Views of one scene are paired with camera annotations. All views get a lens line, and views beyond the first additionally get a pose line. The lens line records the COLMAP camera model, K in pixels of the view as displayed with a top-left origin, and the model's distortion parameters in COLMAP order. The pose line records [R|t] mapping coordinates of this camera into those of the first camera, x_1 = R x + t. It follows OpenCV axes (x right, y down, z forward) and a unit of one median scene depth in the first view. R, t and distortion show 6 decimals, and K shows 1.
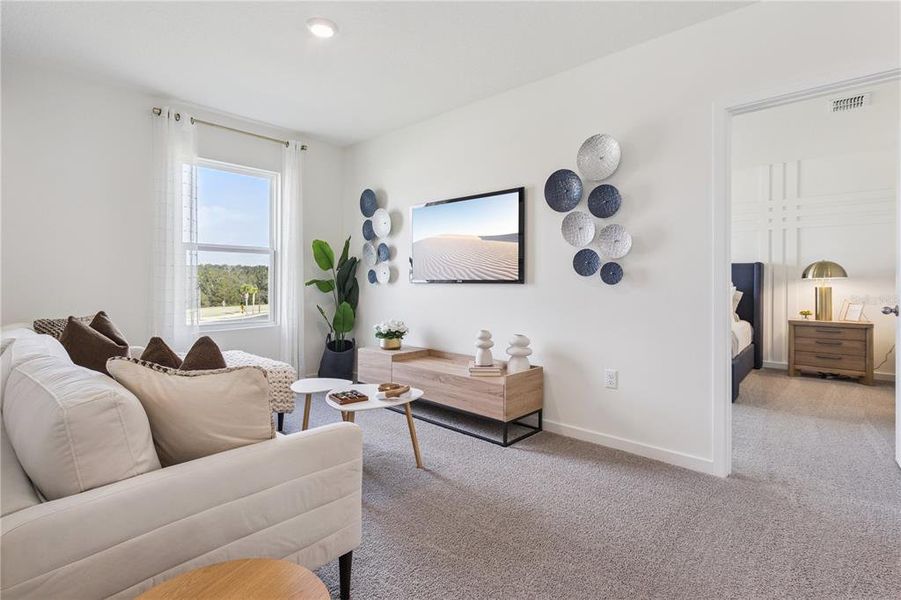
lens RADIAL K [[419.9, 0, 467.9], [0, 419.9, 281.9], [0, 0, 1]] dist [-0.011624, 0.001216]
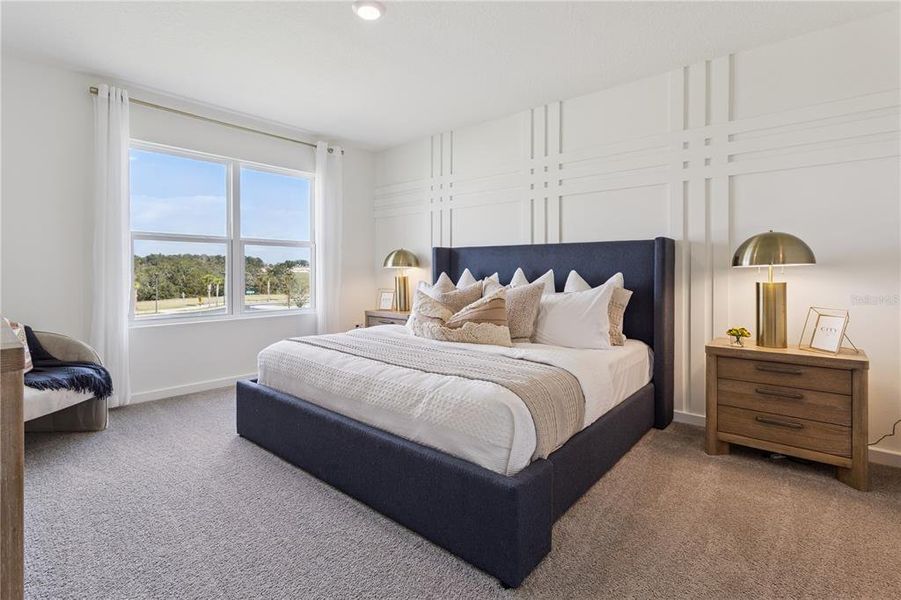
lens RADIAL K [[419.9, 0, 459.9], [0, 419.9, 272.1], [0, 0, 1]] dist [-0.011624, 0.001216]
pose [[0.999957, -0.007232, 0.005832, 0.455477], [0.007210, 0.999967, 0.003837, -0.005427], [-0.005859, -0.003794, 0.999976, 0.474864]]
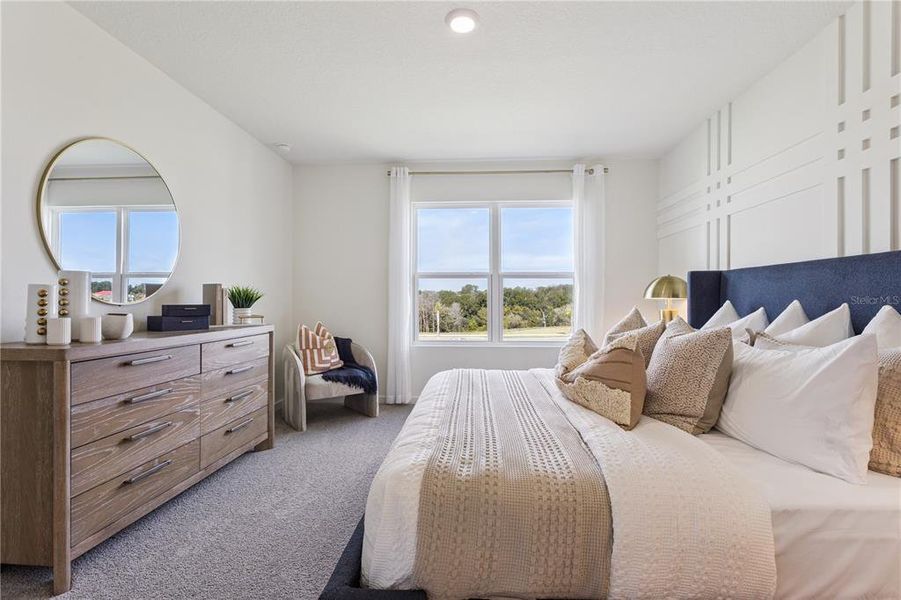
lens RADIAL K [[419.9, 0, 443.5], [0, 419.9, 299.4], [0, 0, 1]] dist [-0.011624, 0.001216]
pose [[0.612272, -0.009516, -0.790590, 2.802313], [0.005230, 0.999954, -0.007986, -0.032259], [0.790630, 0.000755, 0.612294, 2.421269]]
